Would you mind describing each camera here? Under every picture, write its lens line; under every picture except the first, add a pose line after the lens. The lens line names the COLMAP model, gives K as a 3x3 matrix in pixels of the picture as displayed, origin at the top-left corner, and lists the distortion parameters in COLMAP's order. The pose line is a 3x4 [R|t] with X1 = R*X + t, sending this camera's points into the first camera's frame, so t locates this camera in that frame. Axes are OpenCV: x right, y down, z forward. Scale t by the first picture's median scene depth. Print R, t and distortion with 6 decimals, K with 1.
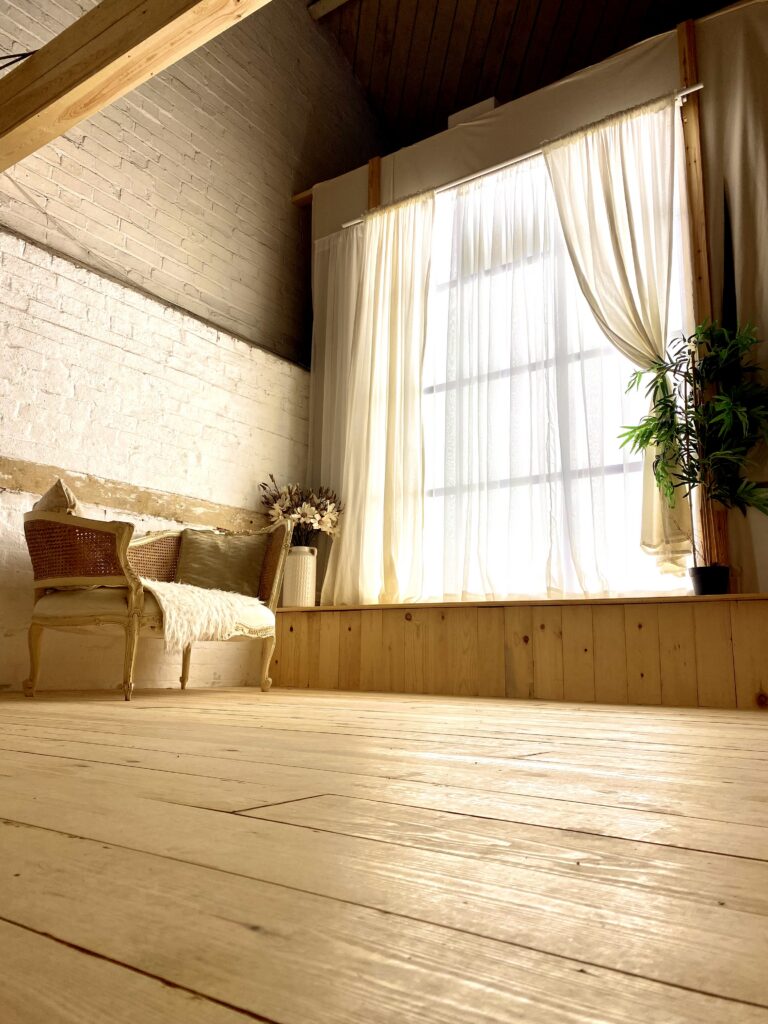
lens RADIAL K [[778.2, 0, 384.0], [0, 778.2, 512.0], [0, 0, 1]] dist [0.149771, -0.405162]
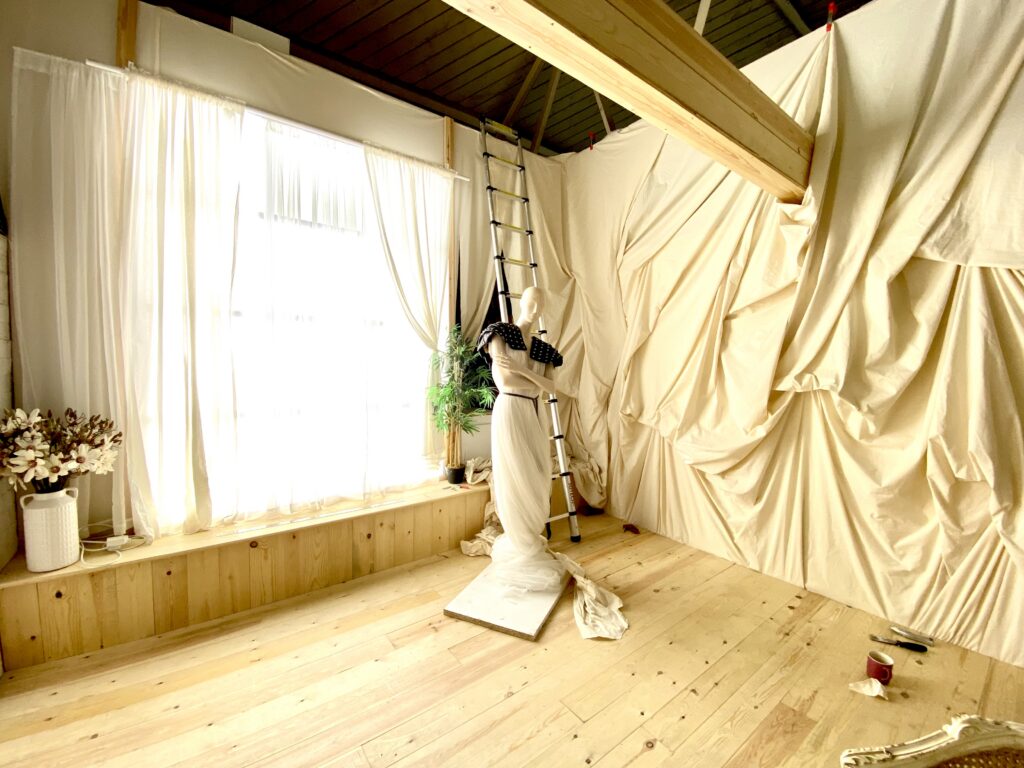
lens RADIAL K [[411.7, 0, 512.0], [0, 411.7, 384.0], [0, 0, 1]] dist [-0.001299, -0.000110]
pose [[0.316870, -0.050992, 0.947097, -0.393205], [-0.178057, 0.977602, 0.112207, -0.217323], [-0.931606, -0.204192, 0.300694, 0.534068]]
